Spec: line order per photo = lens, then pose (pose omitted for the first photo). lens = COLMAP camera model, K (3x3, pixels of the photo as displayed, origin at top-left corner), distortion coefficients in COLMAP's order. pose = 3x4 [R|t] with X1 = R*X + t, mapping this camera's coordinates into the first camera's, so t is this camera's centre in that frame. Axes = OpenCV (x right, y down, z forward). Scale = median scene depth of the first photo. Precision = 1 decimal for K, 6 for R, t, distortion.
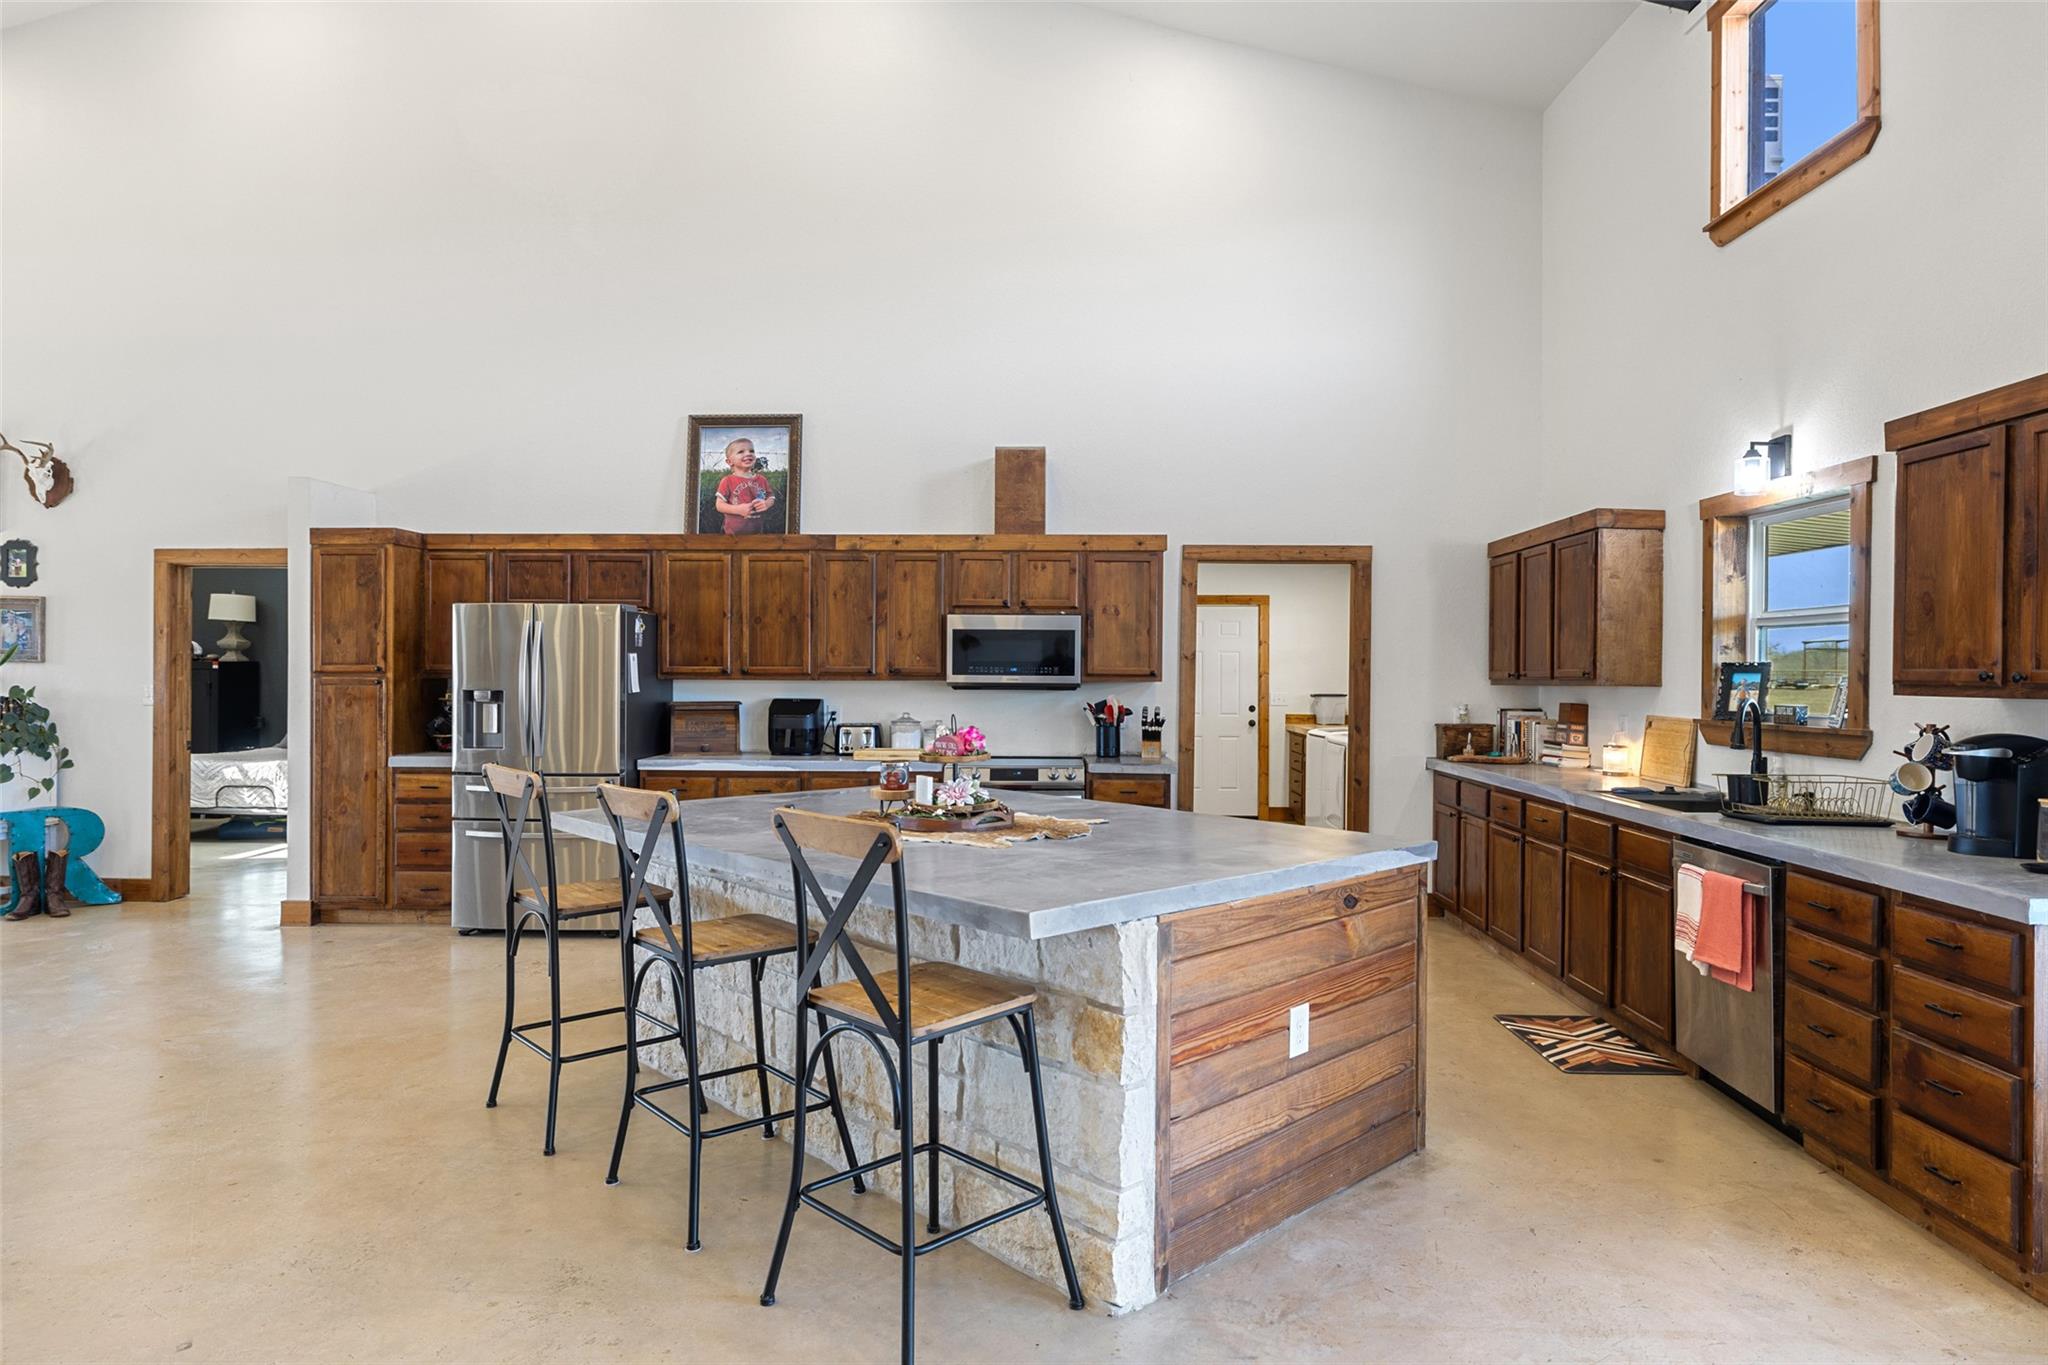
lens RADIAL K [[1185.3, 0, 1024.0], [0, 1185.3, 682.5], [0, 0, 1]] dist [-0.000974, -0.001049]
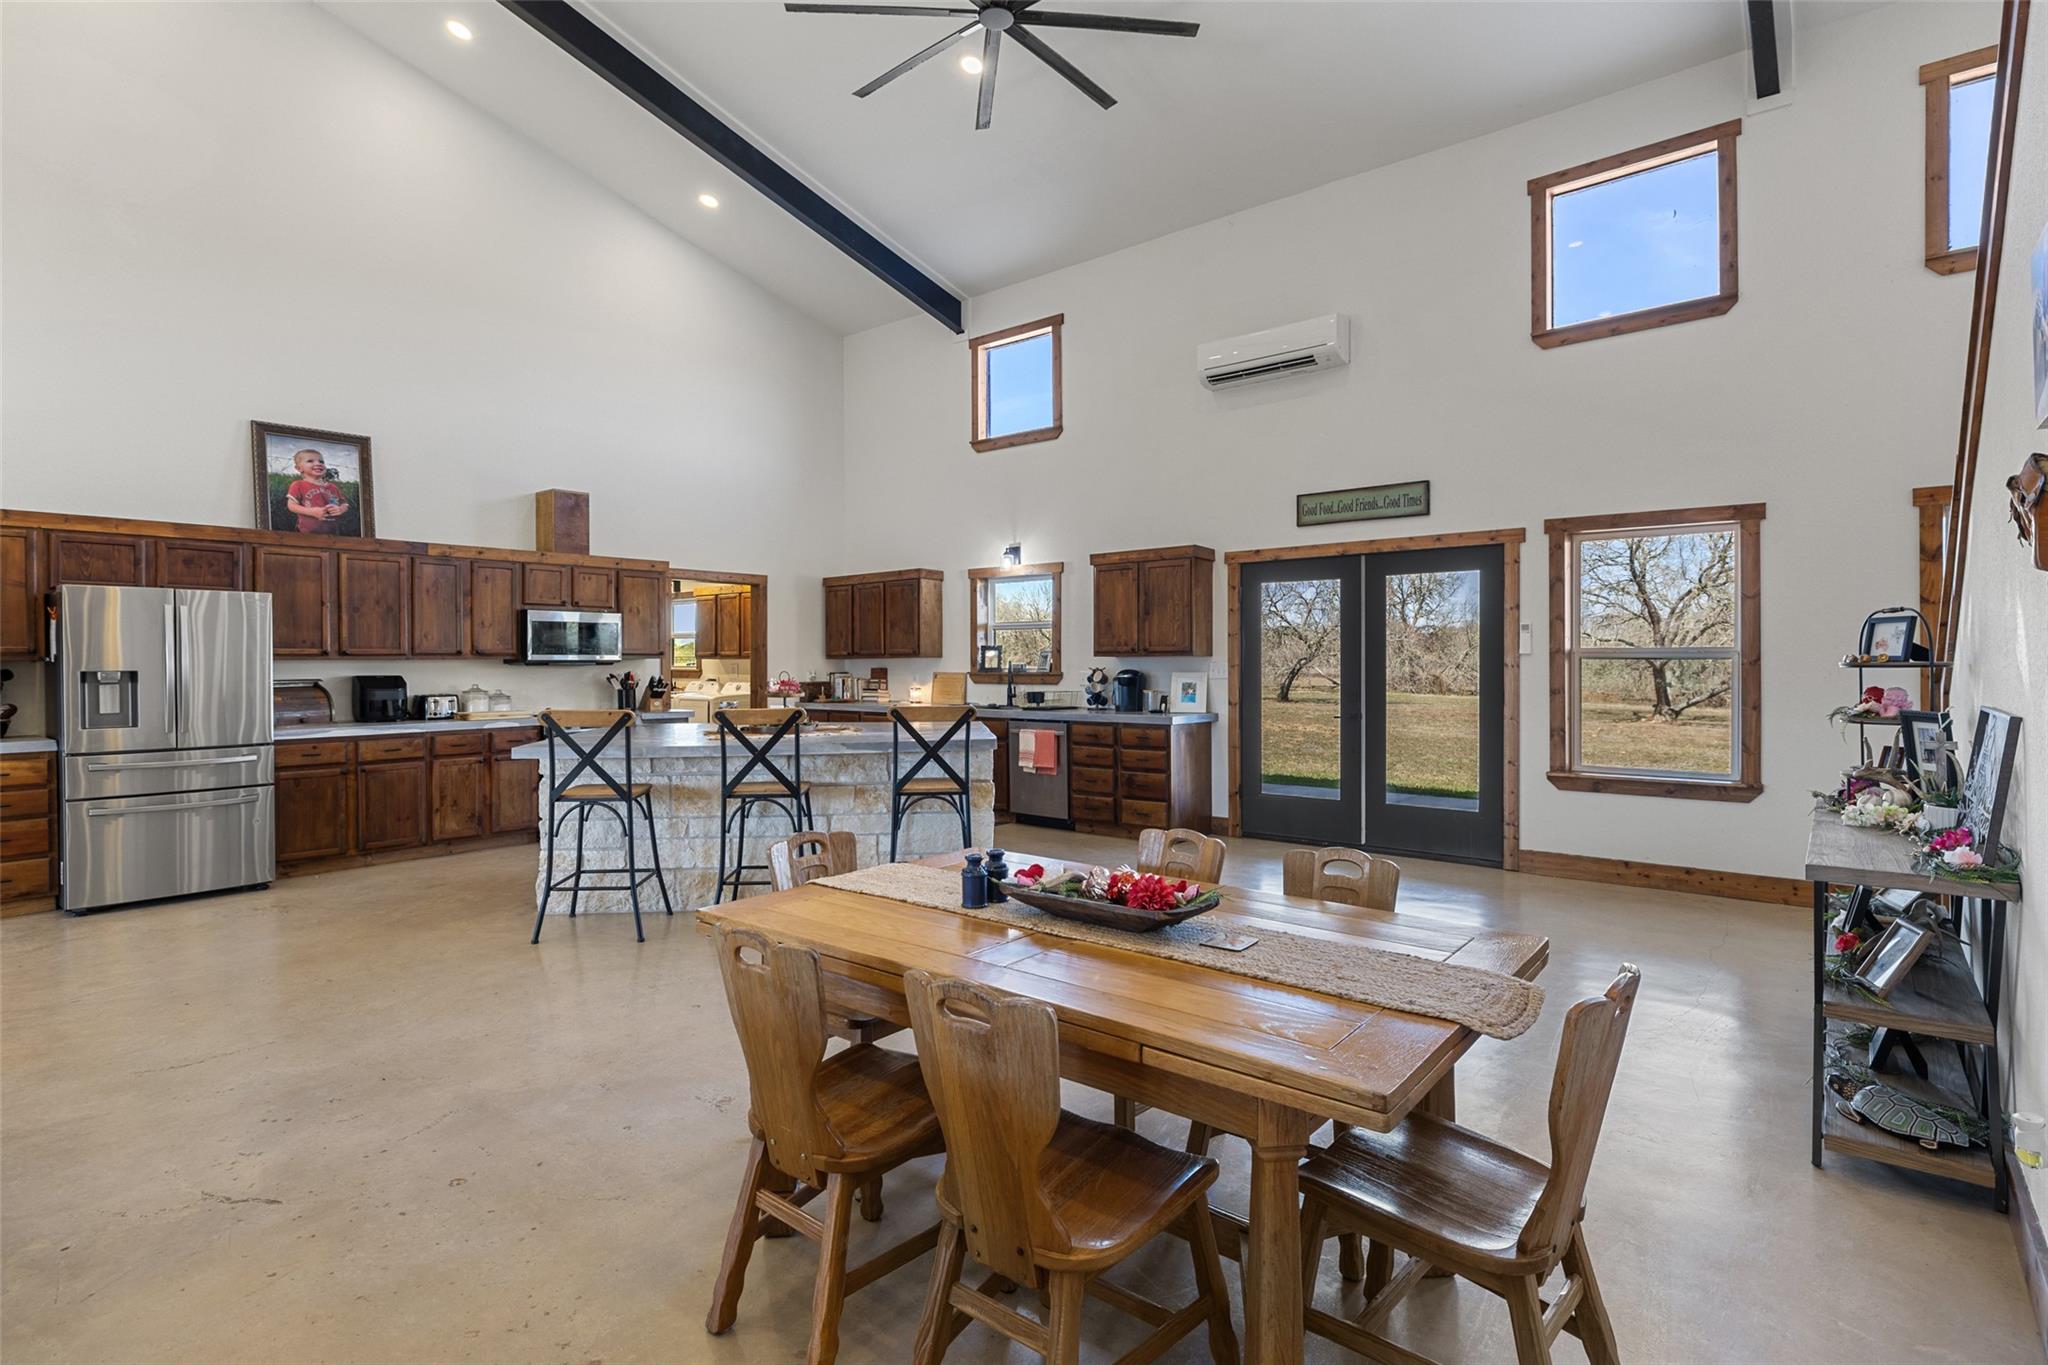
lens RADIAL K [[987.5, 0, 1024.0], [0, 987.5, 682.5], [0, 0, 1]] dist [-0.001718, -0.000467]
pose [[0.619691, -0.027221, 0.784374, -0.587281], [0.016008, 0.999629, 0.022044, 0.009419], [-0.784683, -0.001104, 0.619896, -0.136426]]
